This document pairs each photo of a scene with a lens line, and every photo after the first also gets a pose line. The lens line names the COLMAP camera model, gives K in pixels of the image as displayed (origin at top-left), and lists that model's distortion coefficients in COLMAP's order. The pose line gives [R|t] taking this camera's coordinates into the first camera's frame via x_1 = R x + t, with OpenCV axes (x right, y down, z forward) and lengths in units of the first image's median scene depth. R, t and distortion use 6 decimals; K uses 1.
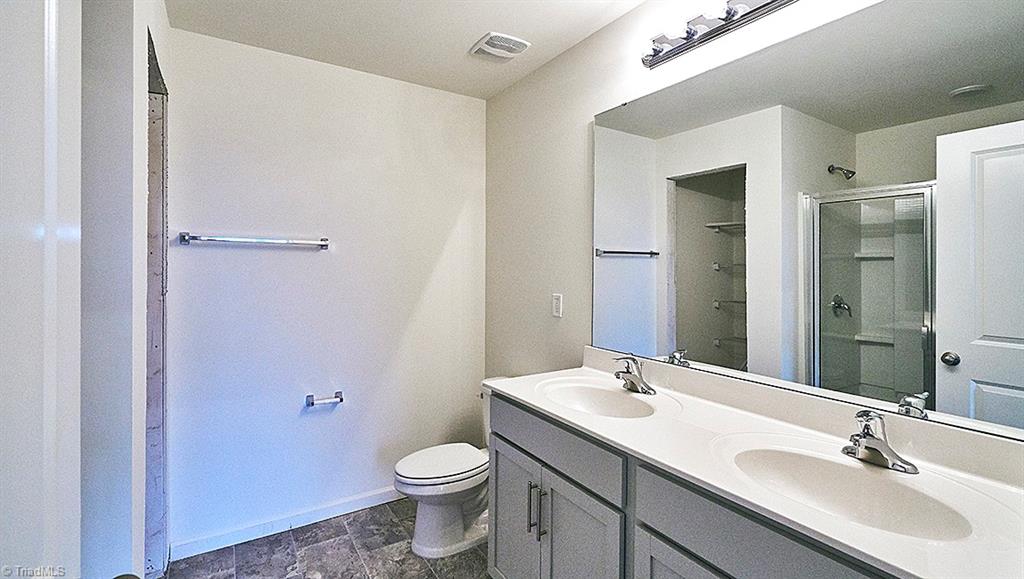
lens RADIAL K [[458.8, 0, 507.1], [0, 458.8, 276.0], [0, 0, 1]] dist [0.008087, -0.000032]
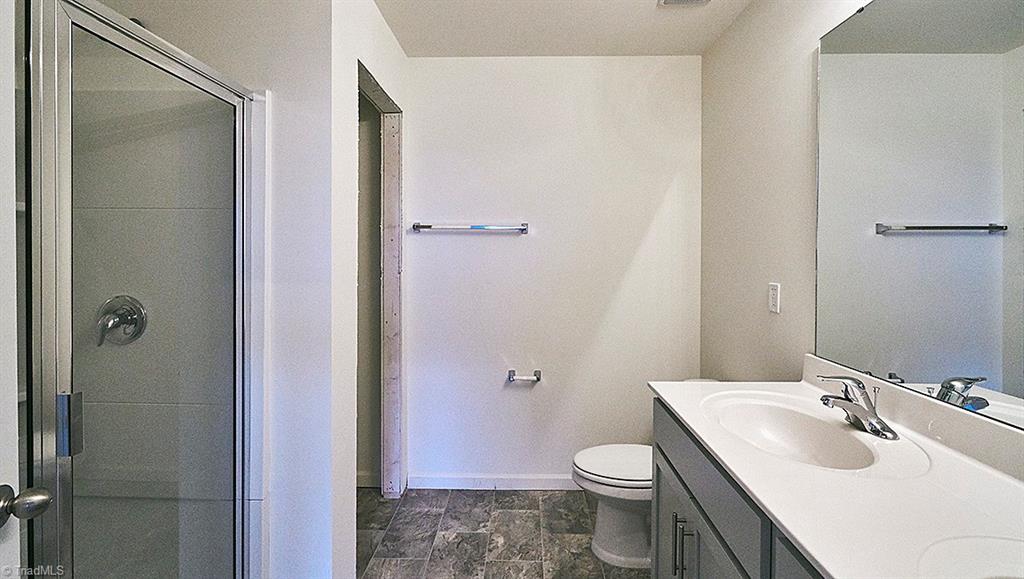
lens RADIAL K [[458.4, 0, 509.9], [0, 458.4, 262.0], [0, 0, 1]] dist [0.001687, 0.000276]
pose [[0.836049, 0.006820, -0.548613, 0.182614], [-0.006178, 0.999976, 0.003016, 0.004857], [0.548620, 0.000867, 0.836071, 0.124922]]
